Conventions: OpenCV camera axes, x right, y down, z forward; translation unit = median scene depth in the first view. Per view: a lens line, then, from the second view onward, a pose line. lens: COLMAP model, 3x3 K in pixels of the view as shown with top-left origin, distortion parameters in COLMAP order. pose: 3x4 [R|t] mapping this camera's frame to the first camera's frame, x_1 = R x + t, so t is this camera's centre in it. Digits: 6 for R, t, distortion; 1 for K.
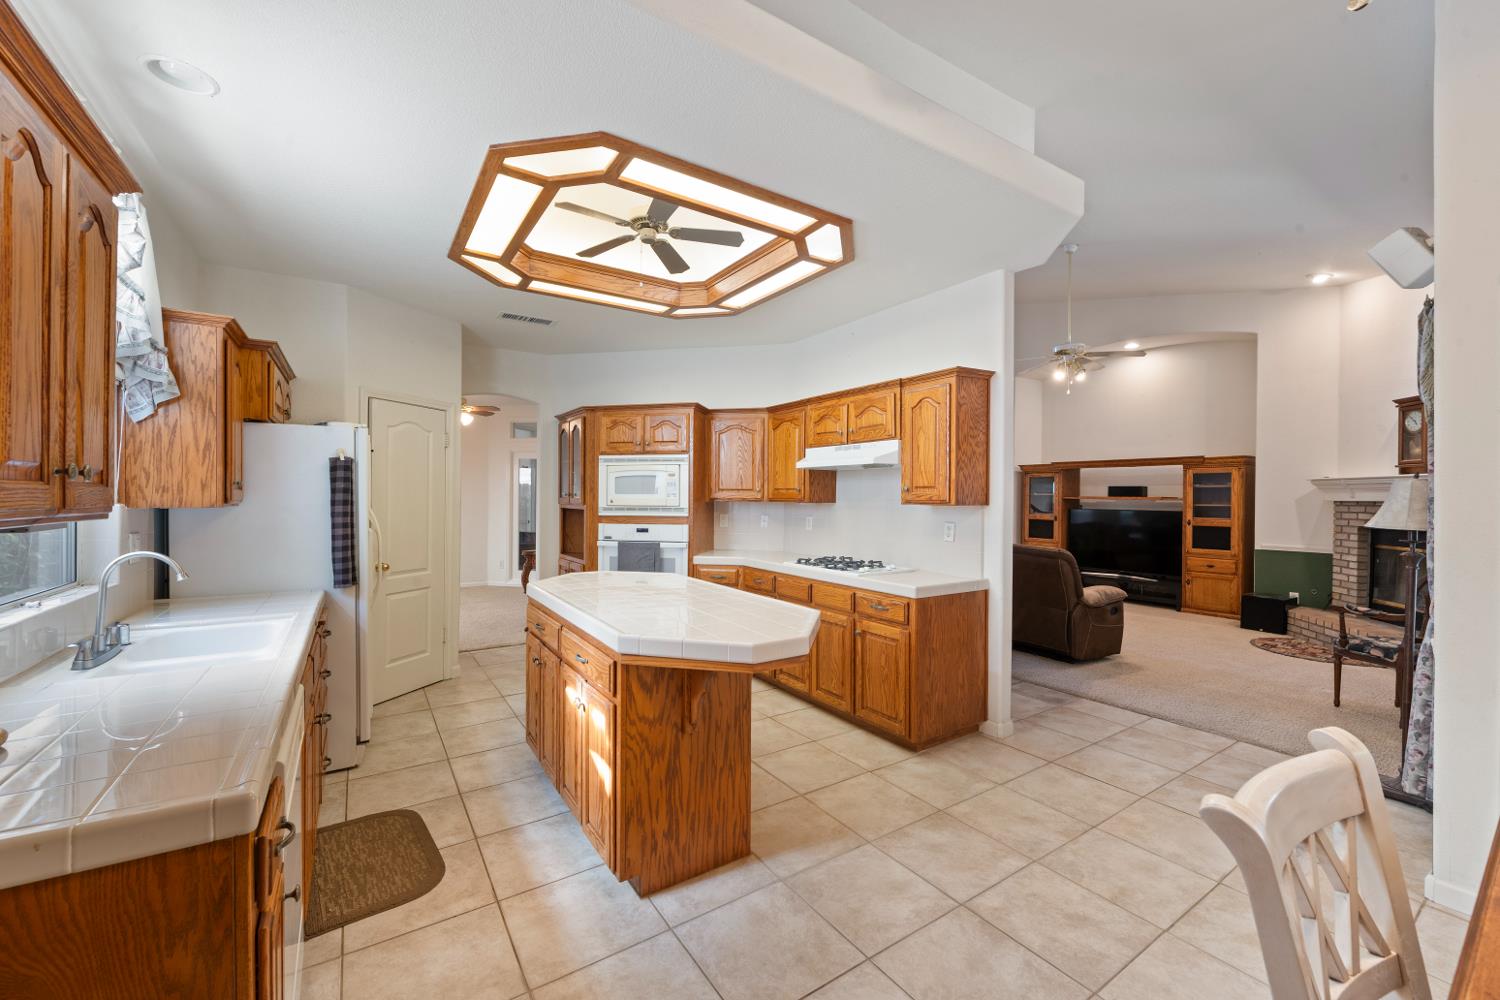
lens RADIAL K [[599.0, 0, 752.6], [0, 599.0, 494.6], [0, 0, 1]] dist [-0.001040, -0.000292]
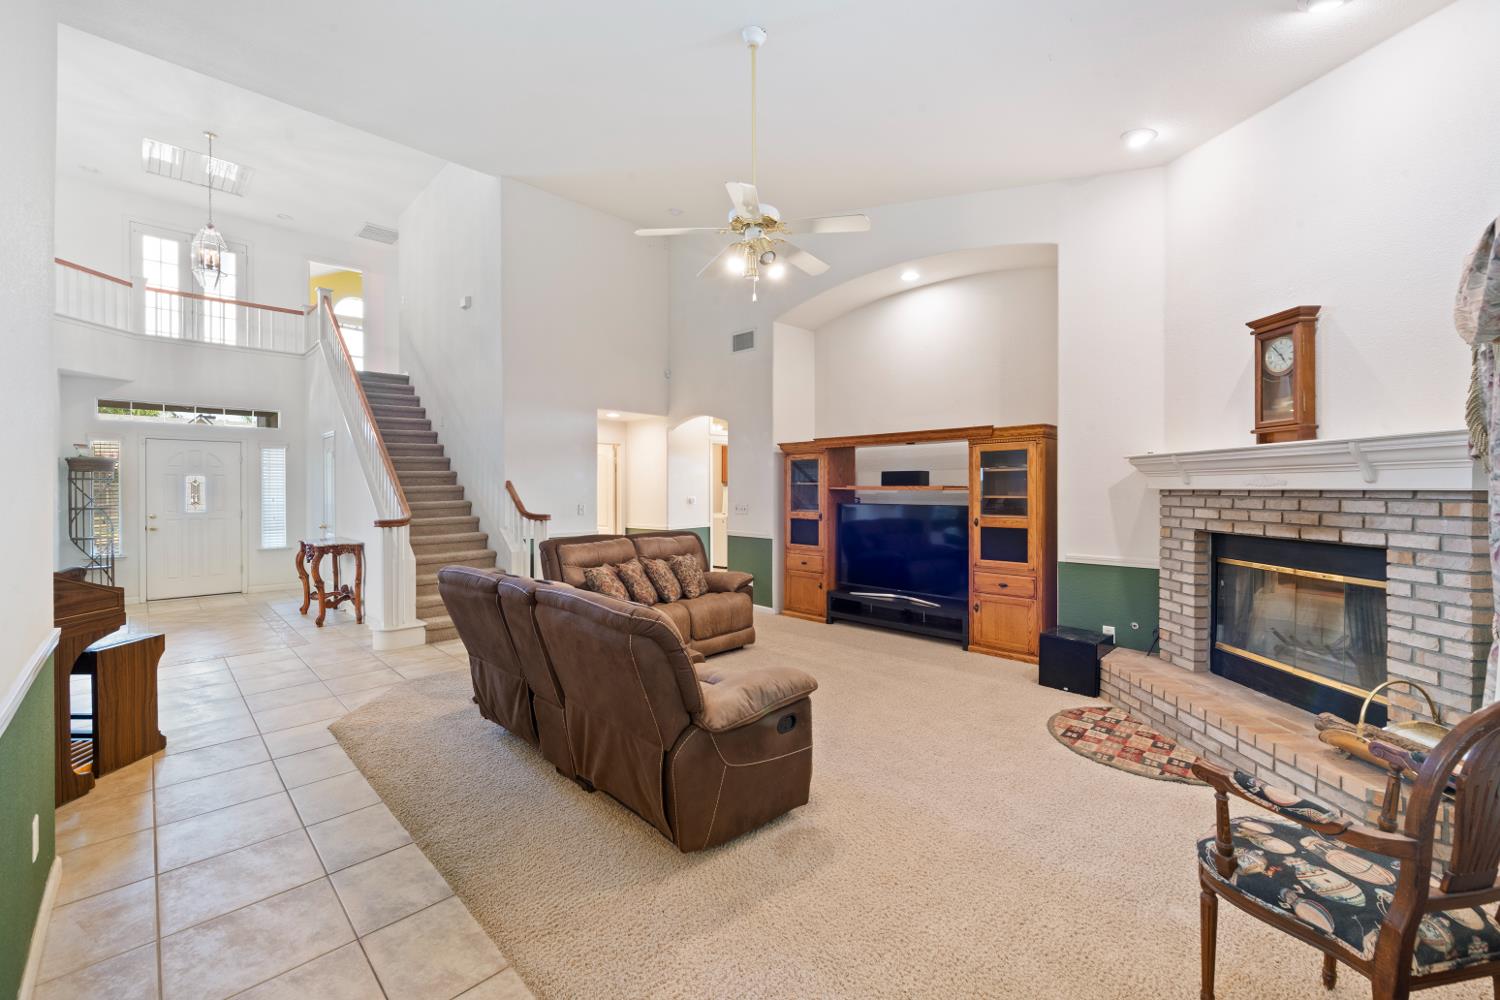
lens RADIAL K [[602.6, 0, 749.9], [0, 602.6, 484.6], [0, 0, 1]] dist [-0.000008, -0.000361]
pose [[0.979692, -0.008487, 0.200327, 0.358072], [0.009281, 0.999952, -0.003027, 0.002953], [-0.200292, 0.004825, 0.979724, 0.397277]]
